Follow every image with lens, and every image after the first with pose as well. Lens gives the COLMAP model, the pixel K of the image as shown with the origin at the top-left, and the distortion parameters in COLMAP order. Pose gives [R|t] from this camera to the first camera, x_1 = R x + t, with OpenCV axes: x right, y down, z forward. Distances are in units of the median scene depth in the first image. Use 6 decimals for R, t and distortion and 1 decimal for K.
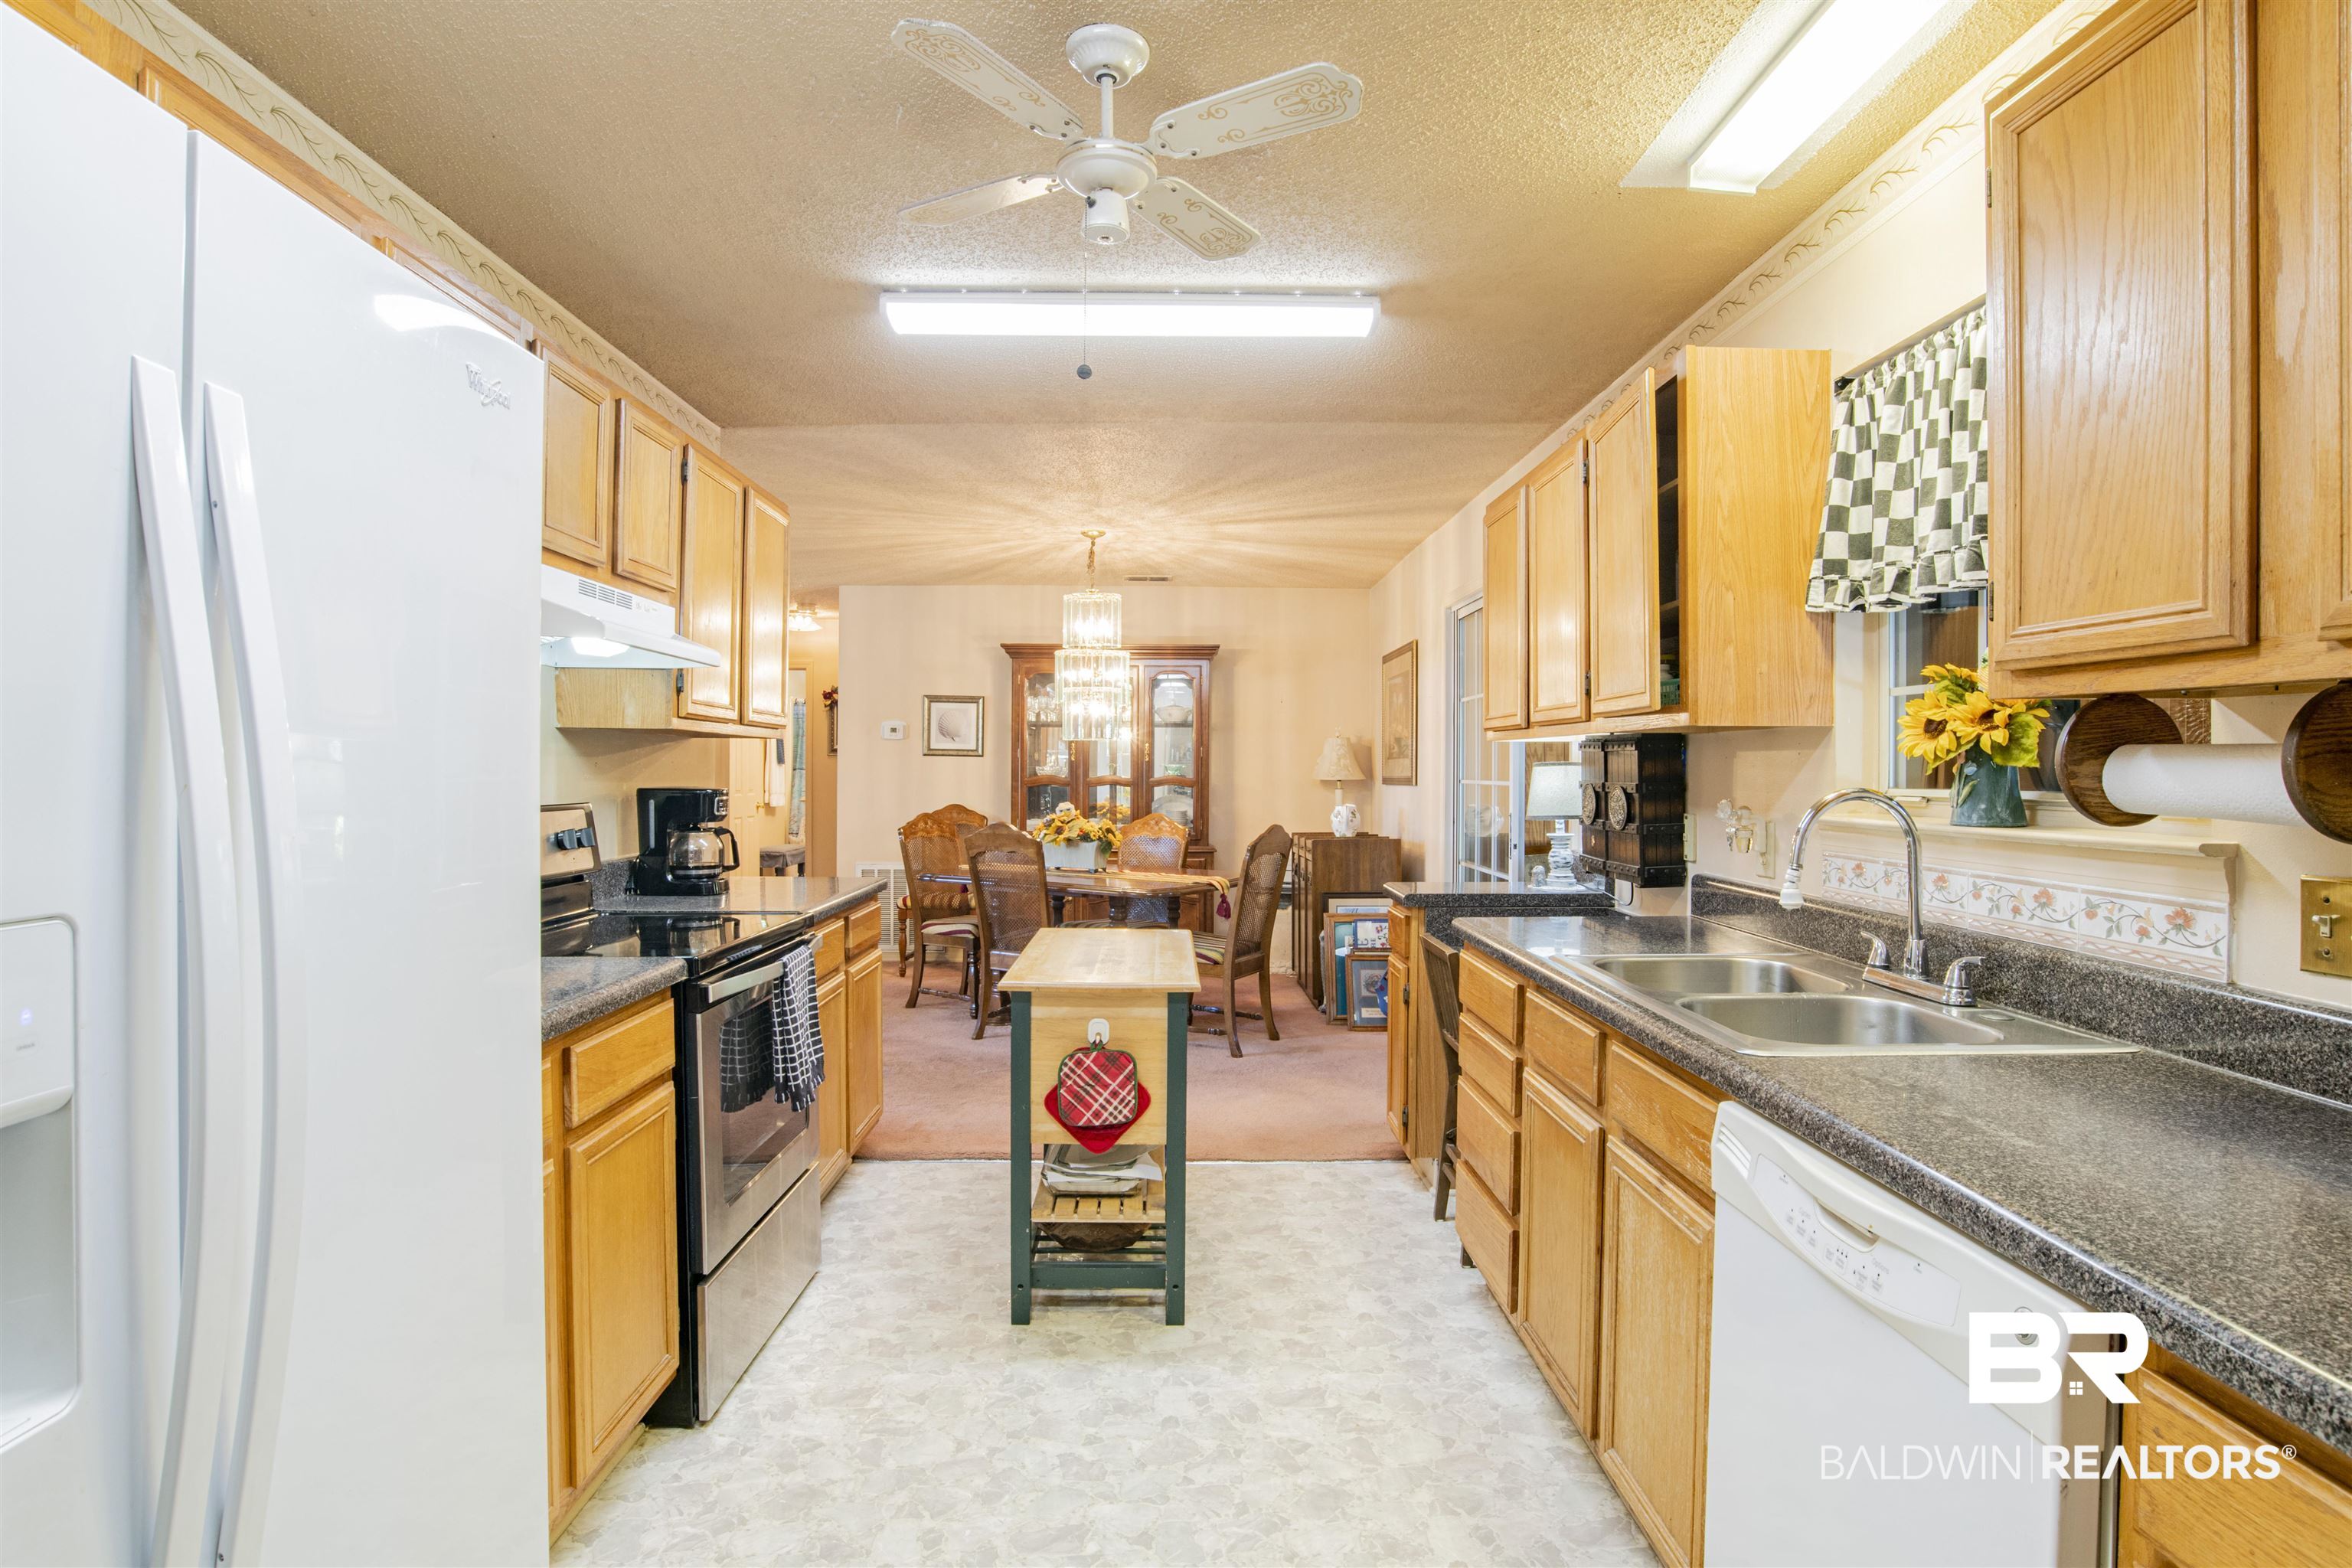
lens RADIAL K [[1228.0, 0, 1176.0], [0, 1228.0, 784.0], [0, 0, 1]] dist [-0.066644, 0.029990]
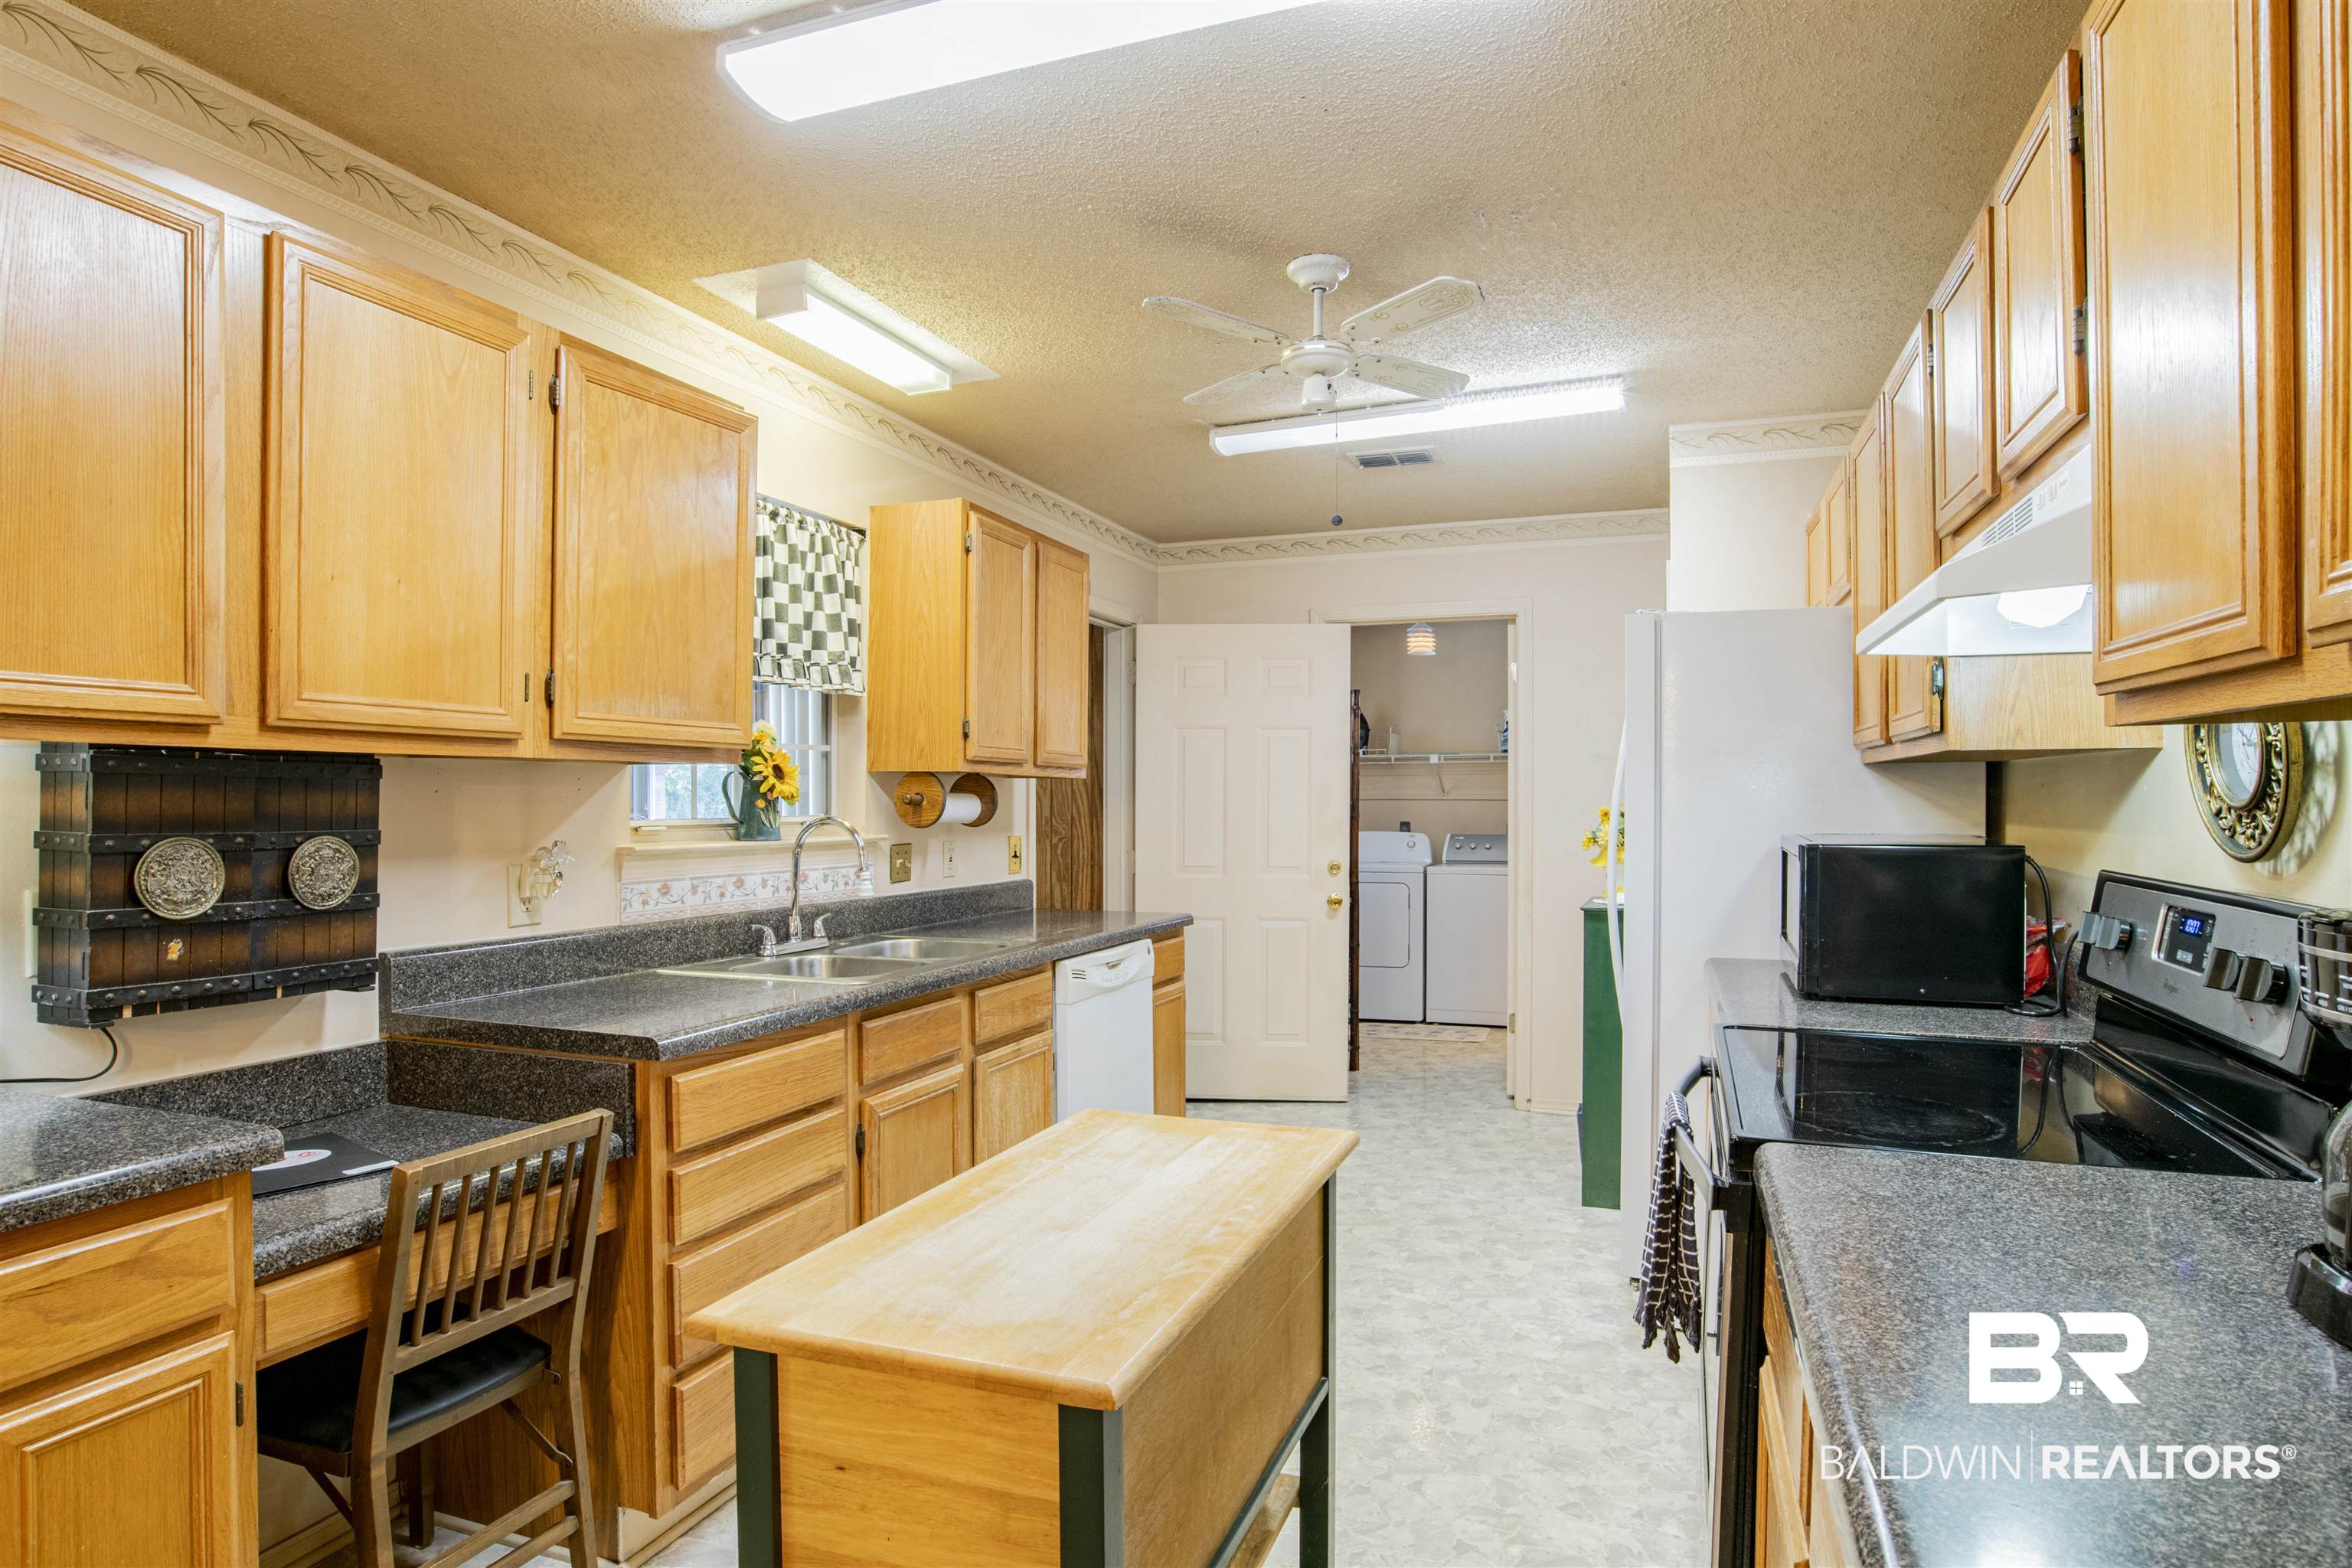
lens RADIAL K [[1262.8, 0, 1180.6], [0, 1262.8, 817.2], [0, 0, 1]] dist [-0.048942, 0.000024]
pose [[-0.936951, -0.009181, 0.349341, -0.170873], [-0.000386, 0.999681, 0.025235, -0.016050], [-0.349461, 0.023509, -0.936656, 0.986276]]
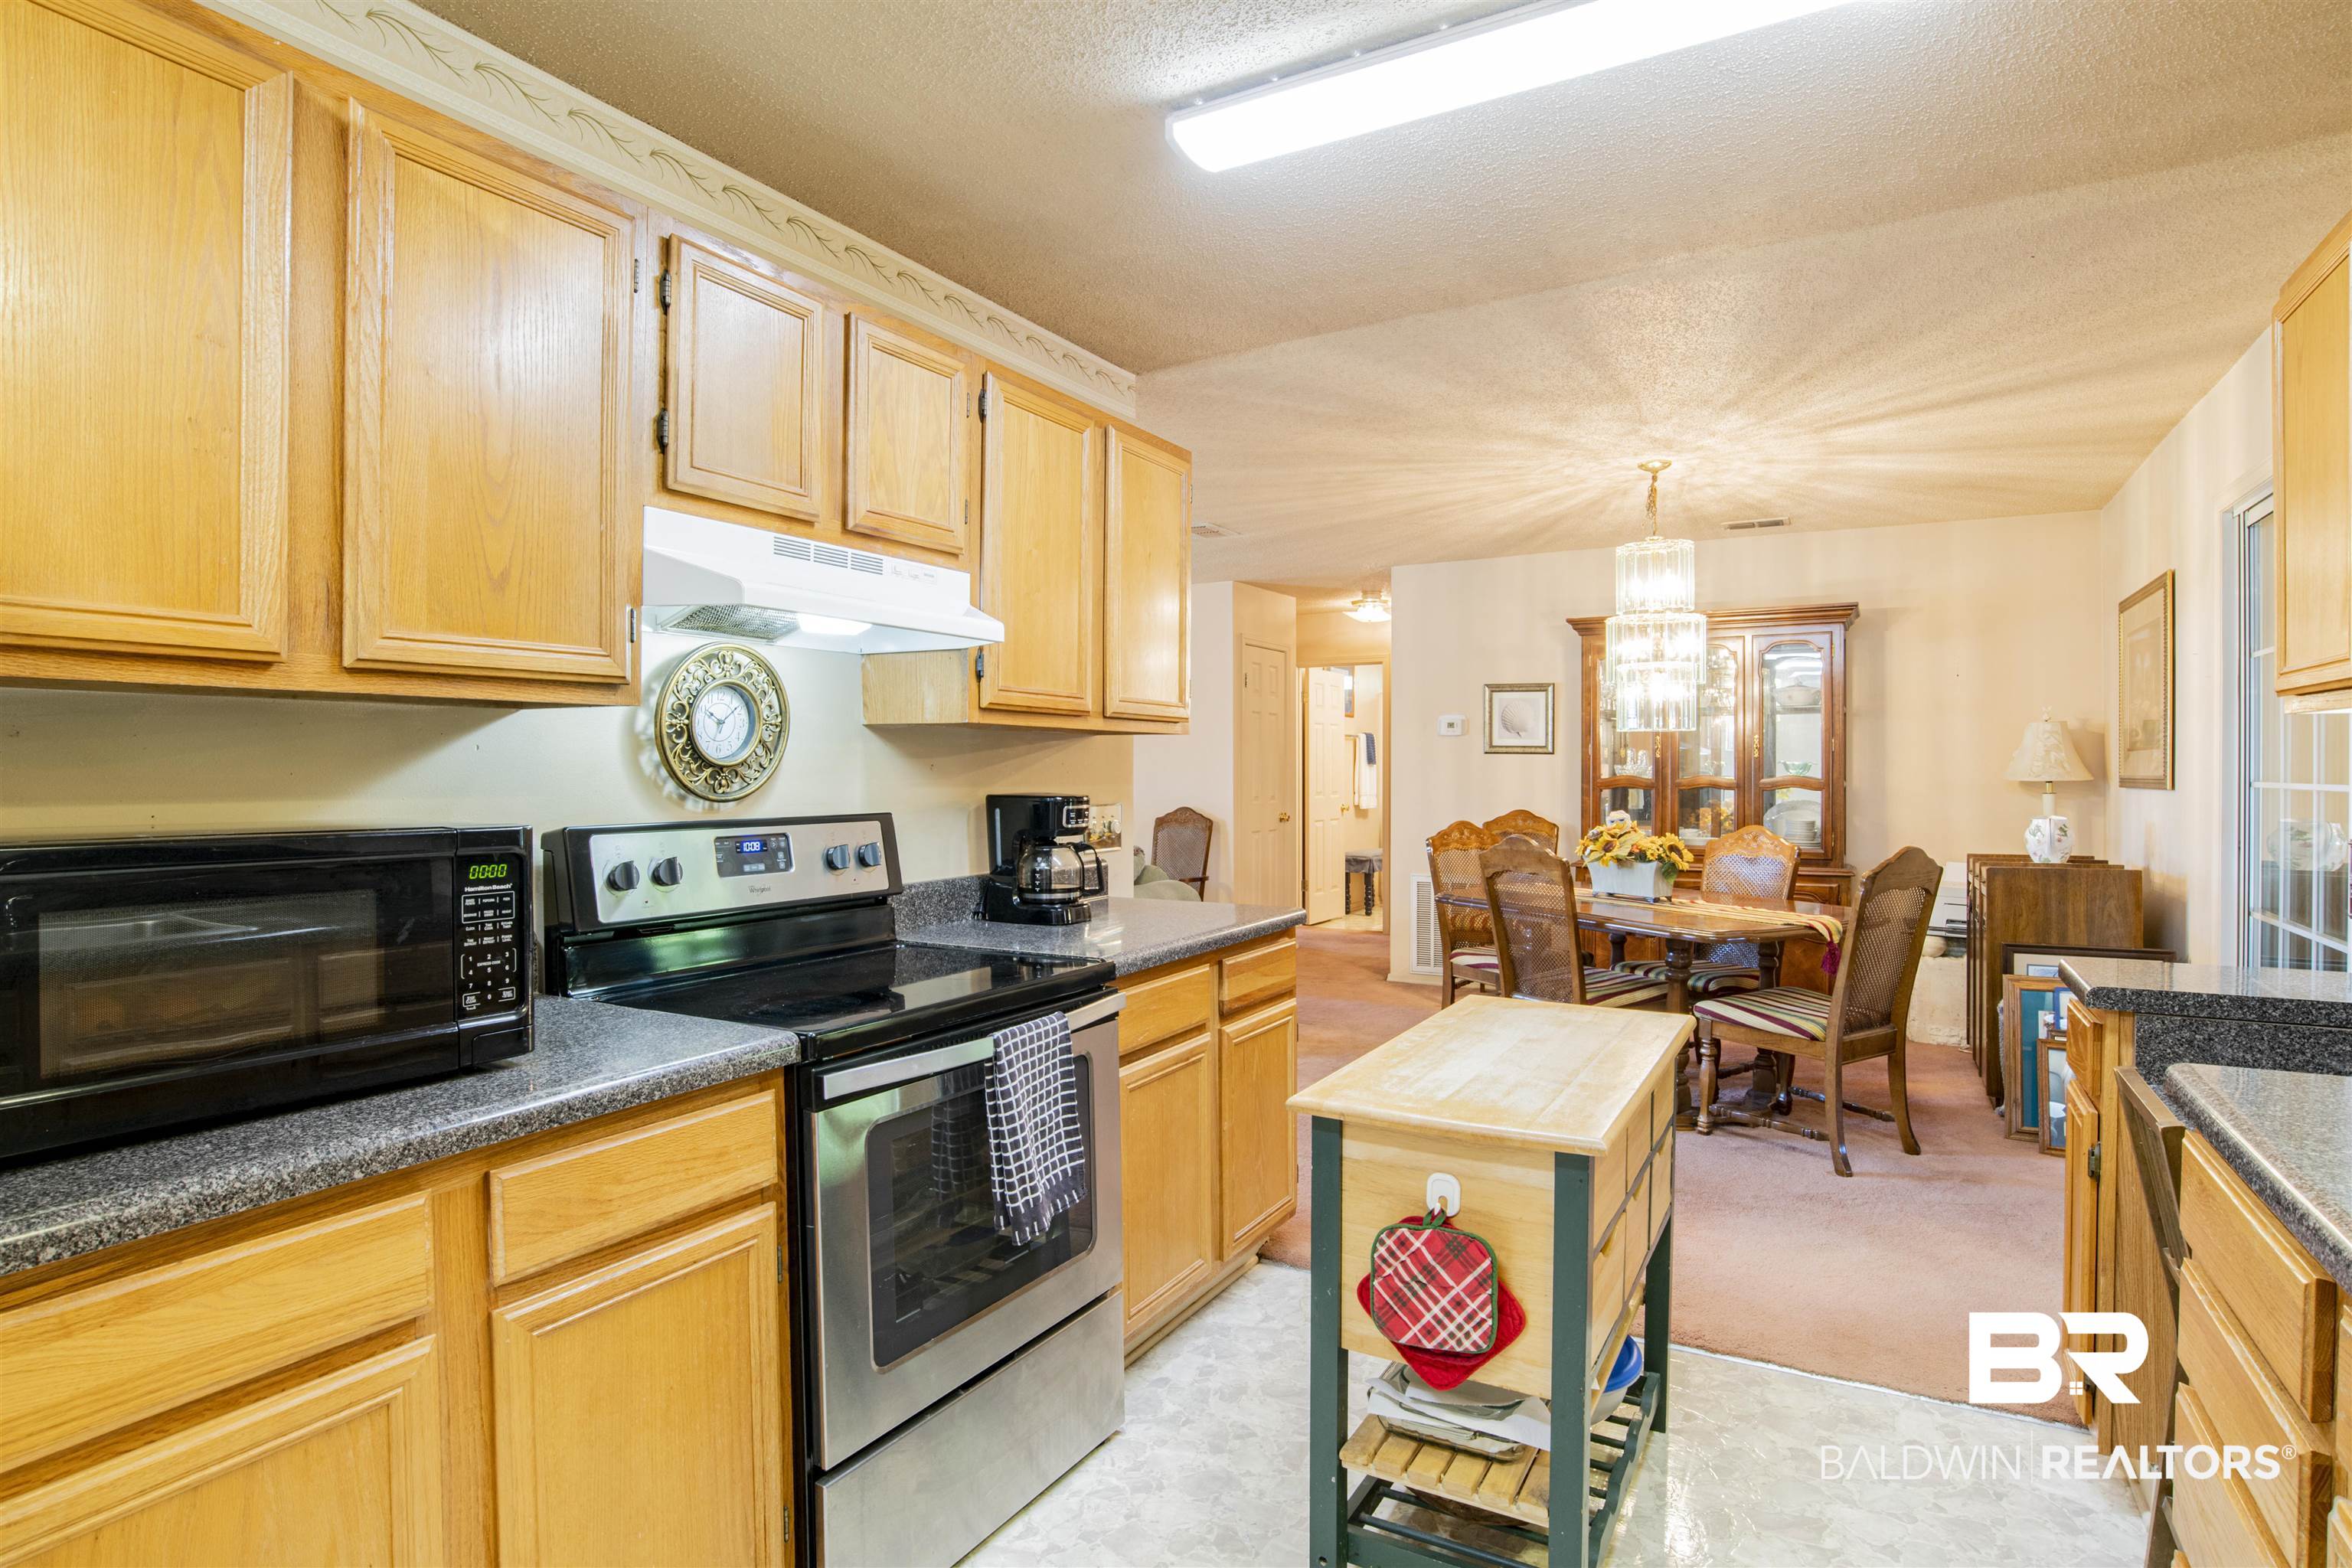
lens RADIAL K [[1228.0, 0, 1176.0], [0, 1228.0, 784.0], [0, 0, 1]] dist [-0.066644, 0.029990]
pose [[0.862775, -0.000098, -0.505589, 0.077569], [0.000202, 1.000000, 0.000151, -0.003082], [0.505589, -0.000233, 0.862775, 0.238419]]
